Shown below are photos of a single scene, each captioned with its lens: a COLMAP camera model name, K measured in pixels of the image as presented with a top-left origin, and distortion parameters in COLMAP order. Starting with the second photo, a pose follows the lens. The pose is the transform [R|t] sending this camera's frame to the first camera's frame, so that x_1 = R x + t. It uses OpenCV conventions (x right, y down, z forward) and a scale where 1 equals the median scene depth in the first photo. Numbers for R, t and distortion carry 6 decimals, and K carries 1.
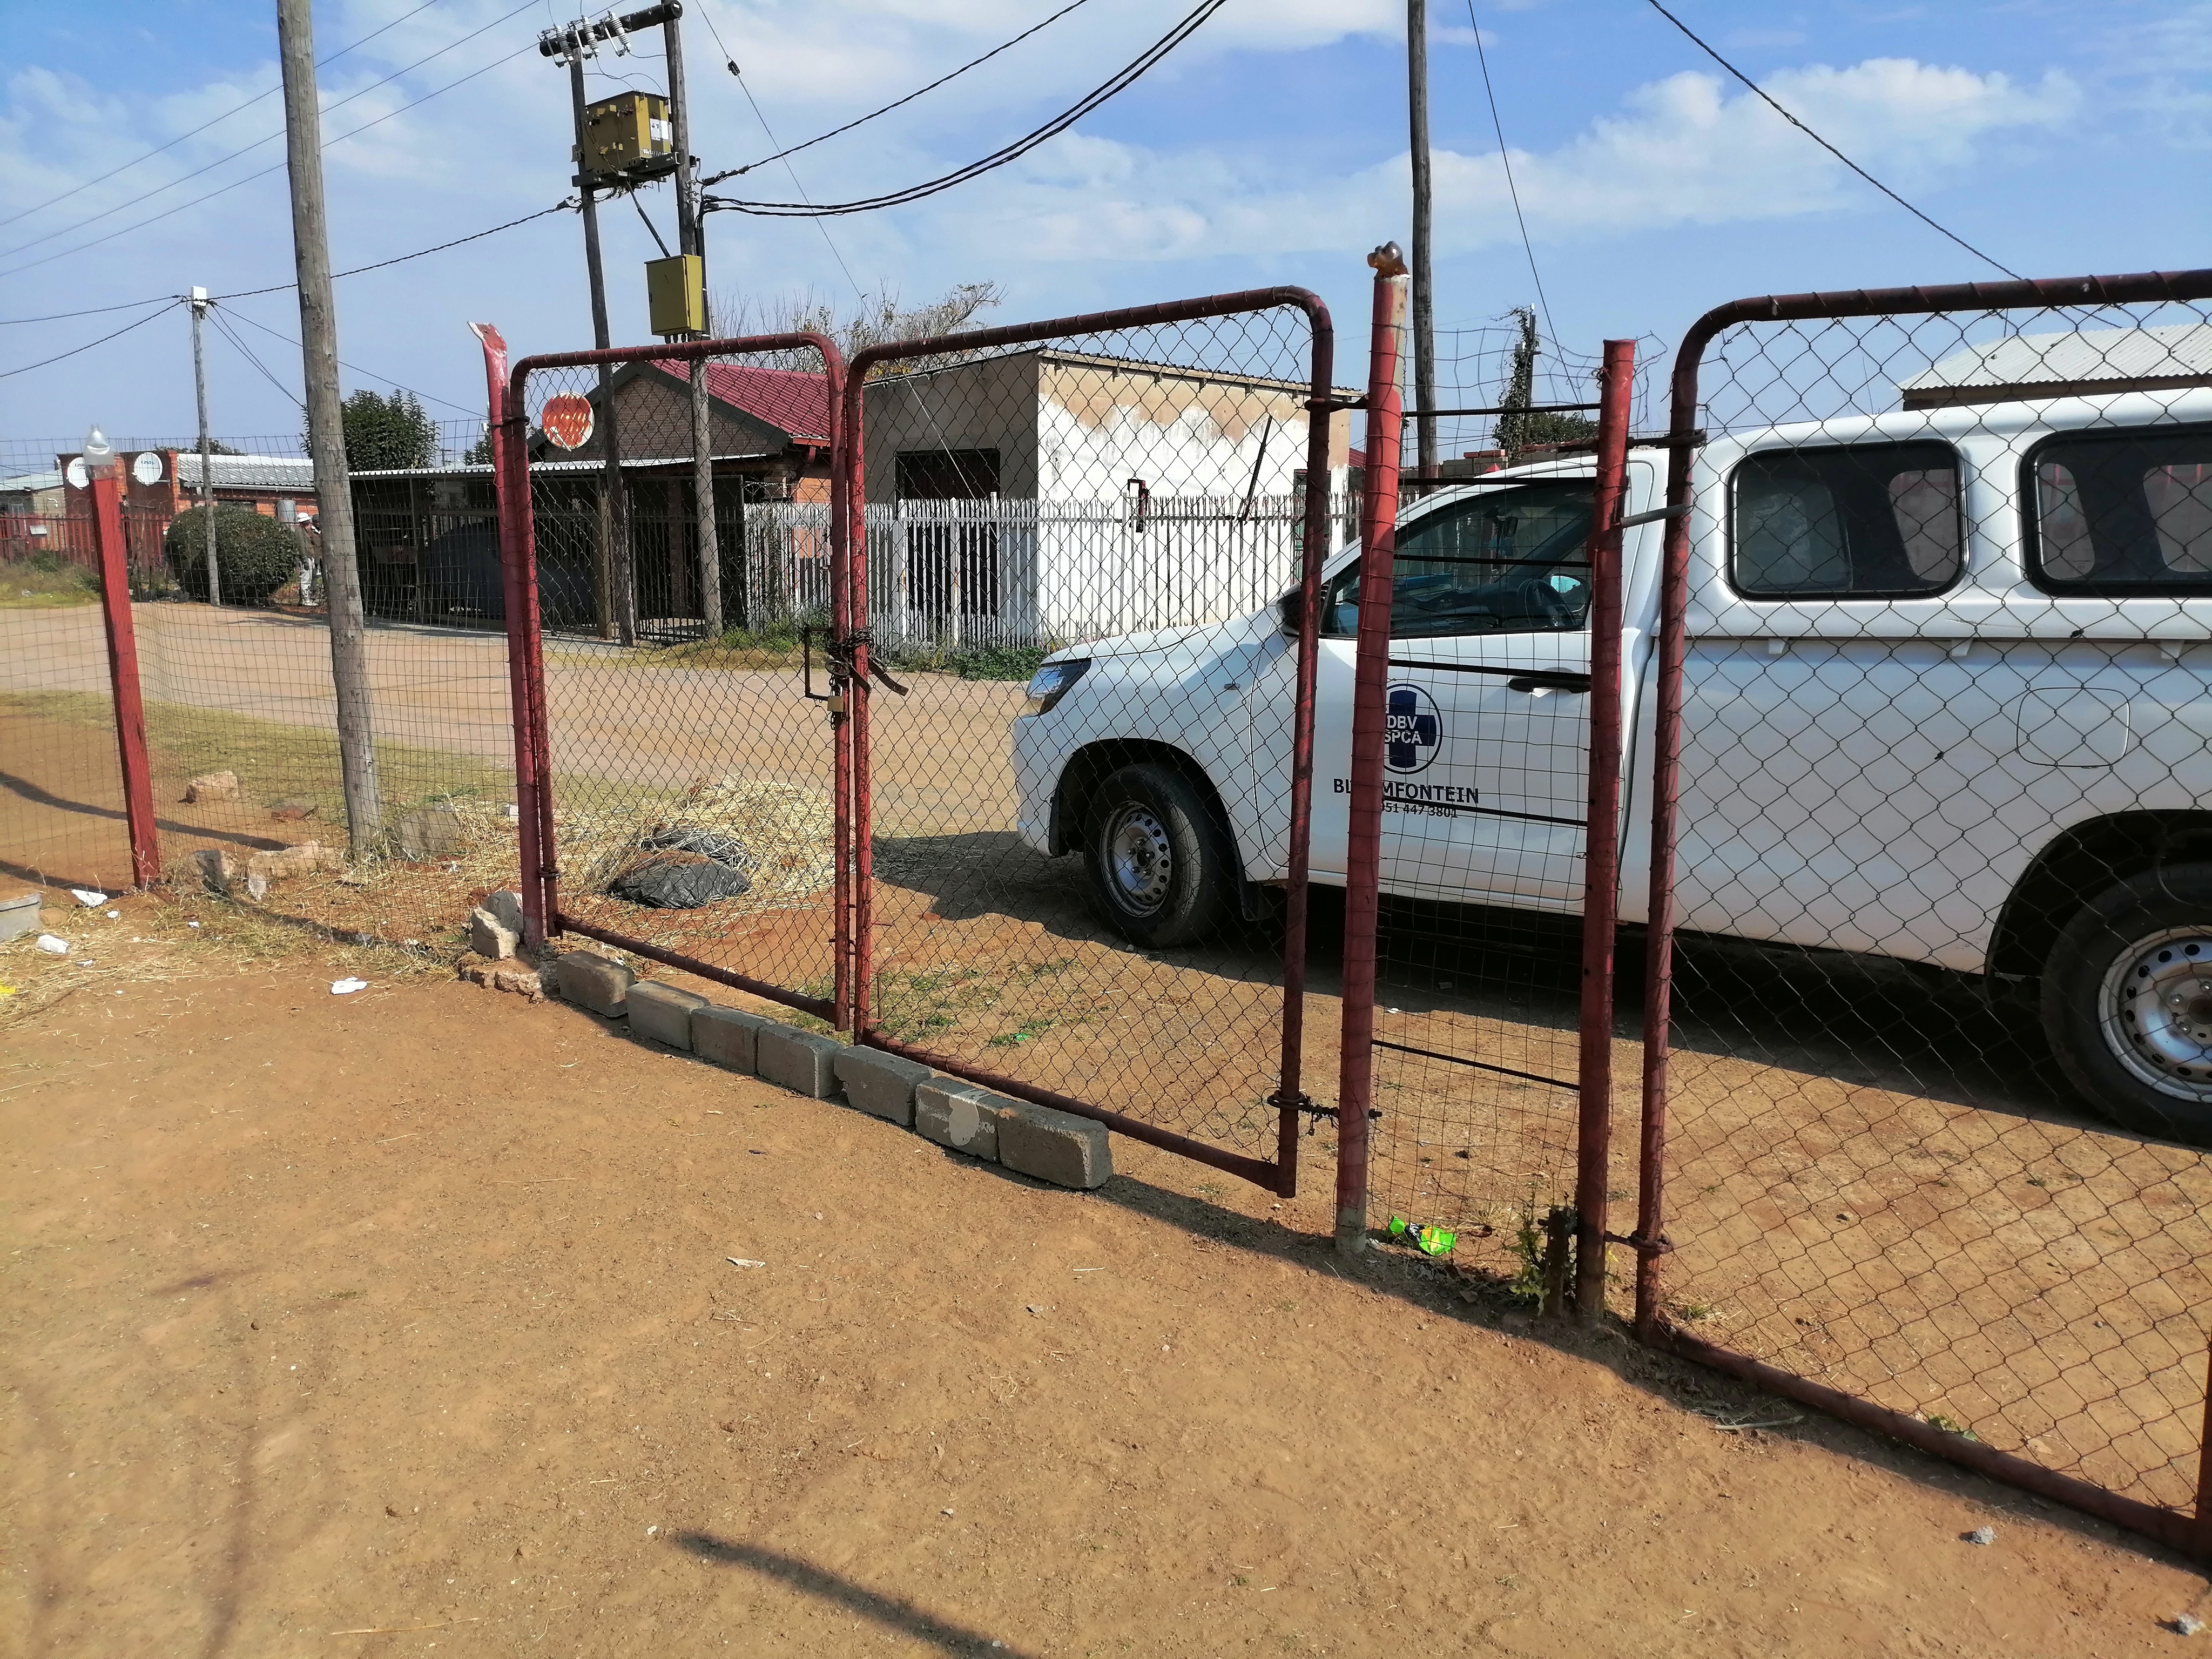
lens RADIAL K [[1633.6, 0, 1078.1], [0, 1633.6, 834.4], [0, 0, 1]] dist [0.006912, -0.001219]
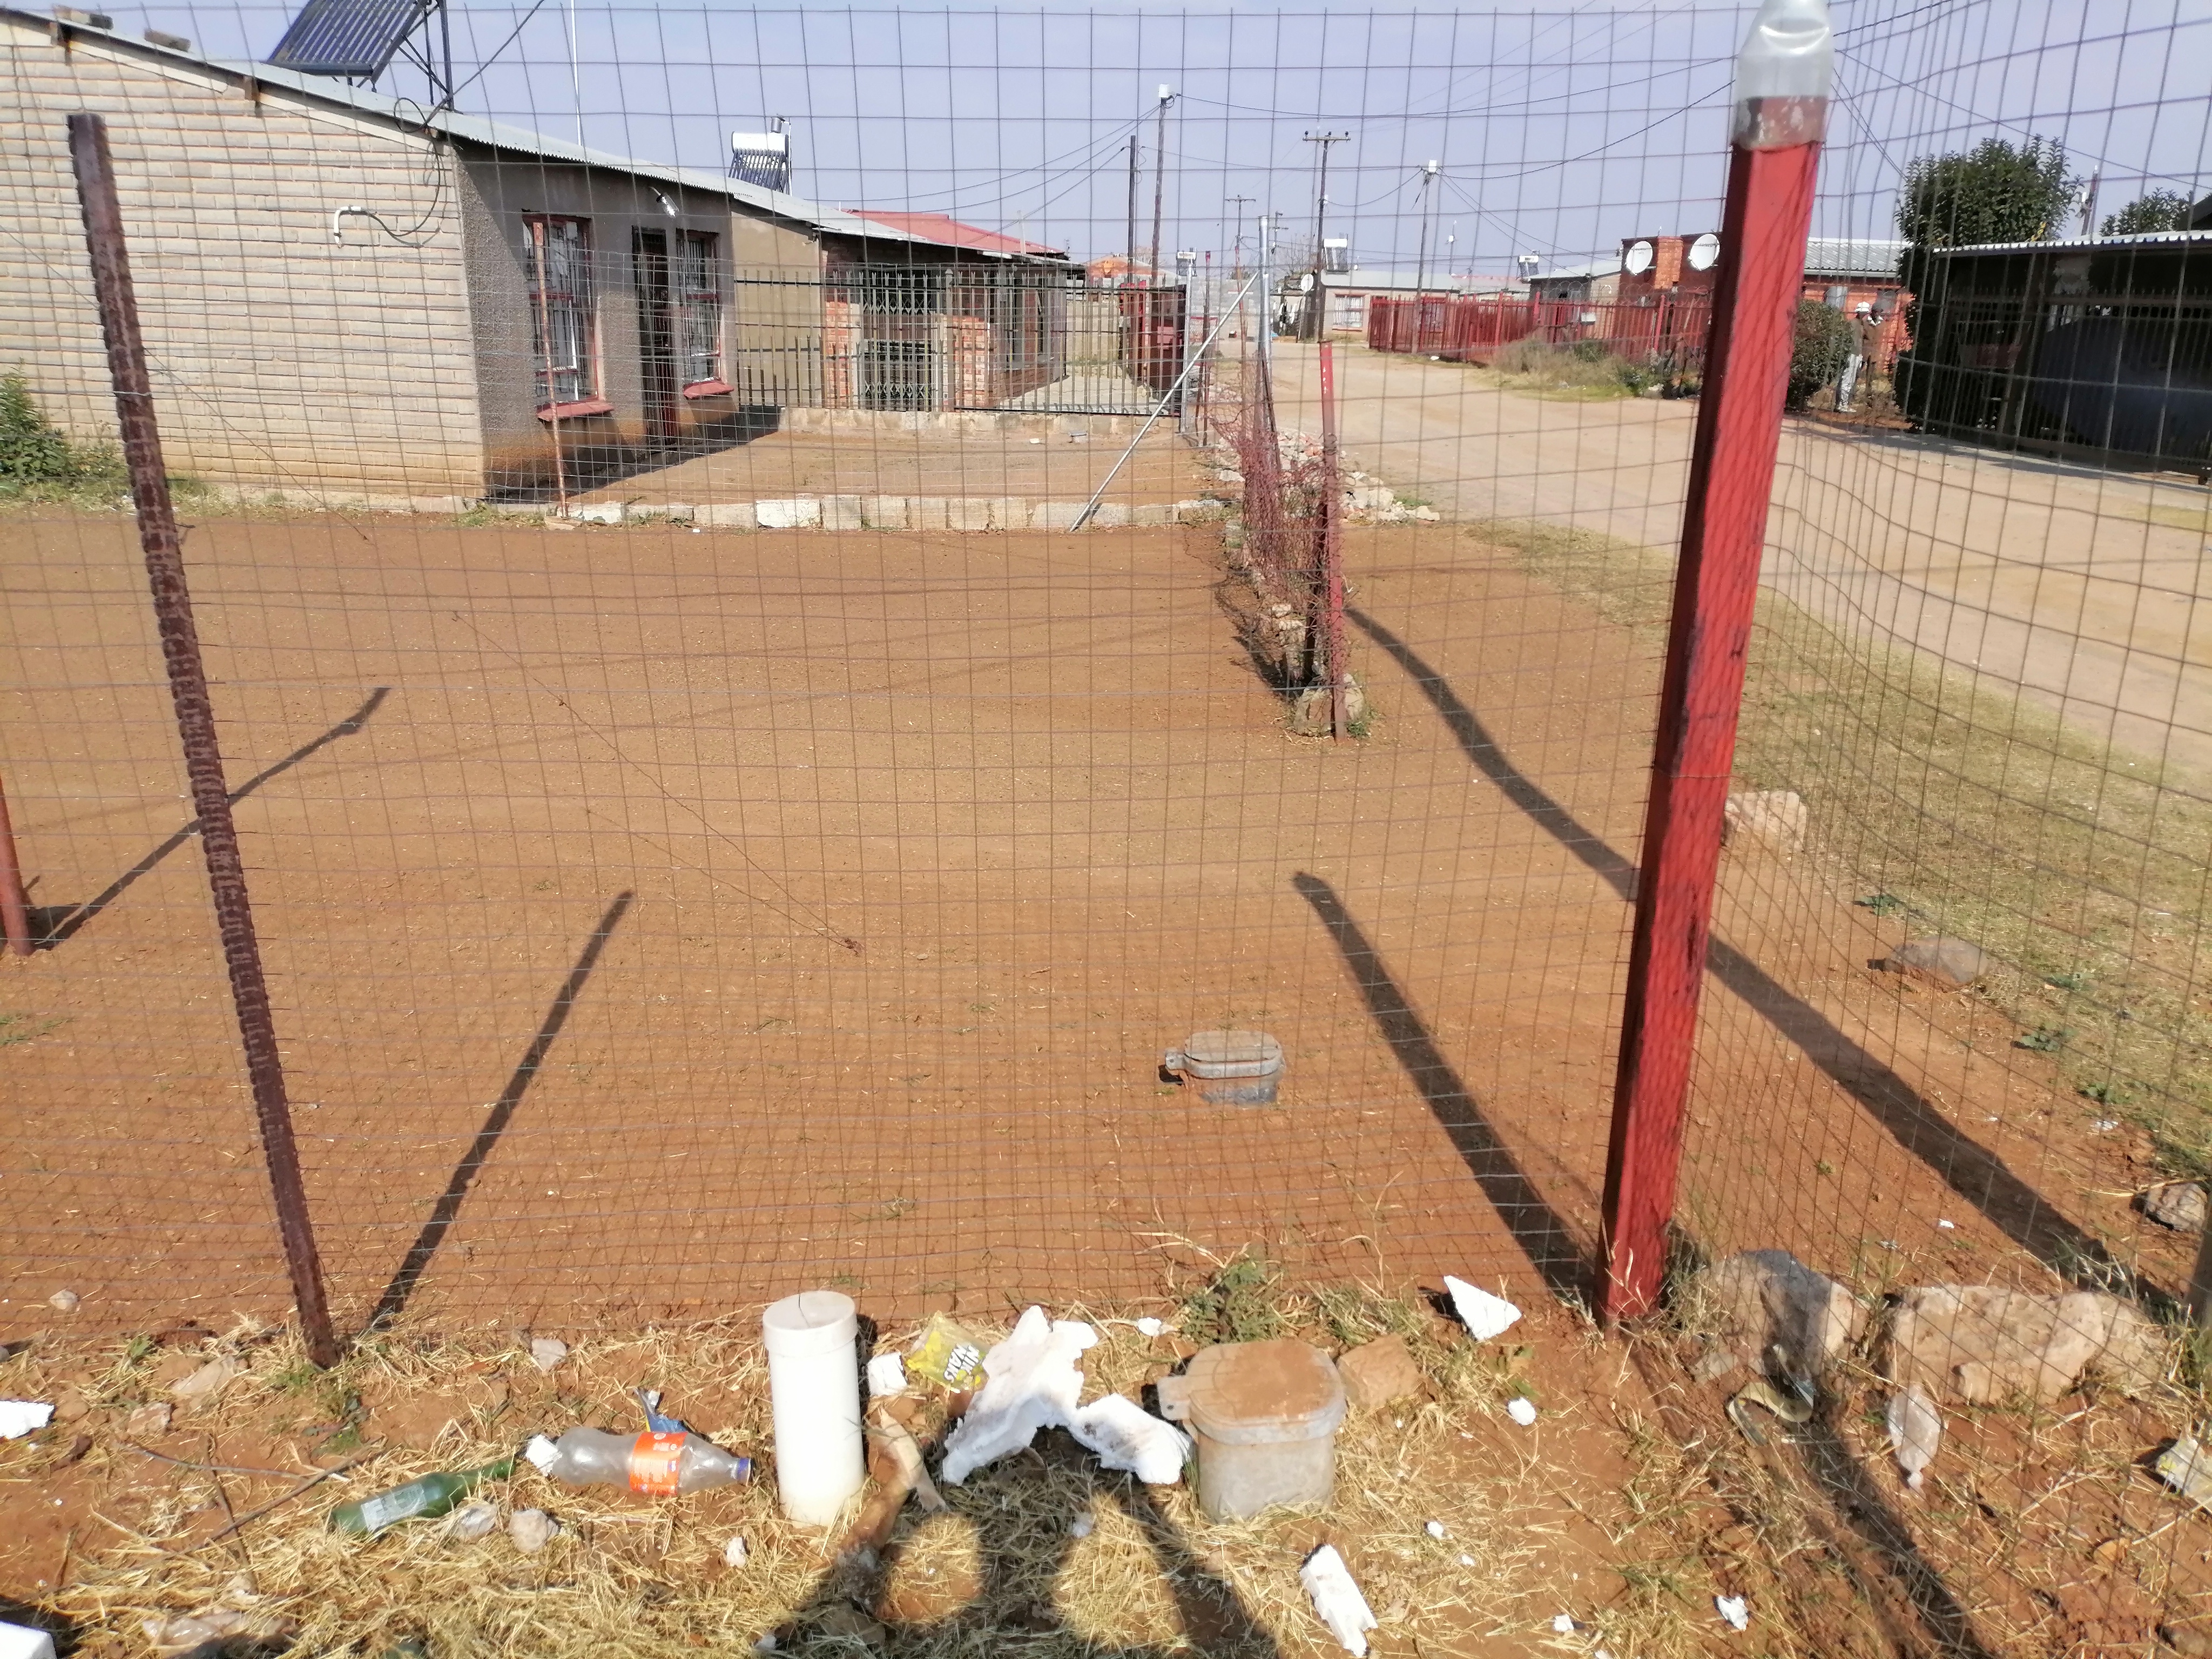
lens RADIAL K [[1633.6, 0, 1078.1], [0, 1633.6, 834.4], [0, 0, 1]] dist [0.006912, -0.001219]
pose [[0.661320, 0.239744, -0.710759, -0.085564], [-0.152852, 0.970737, 0.185217, -0.025762], [0.734365, -0.013847, 0.678614, 0.137341]]
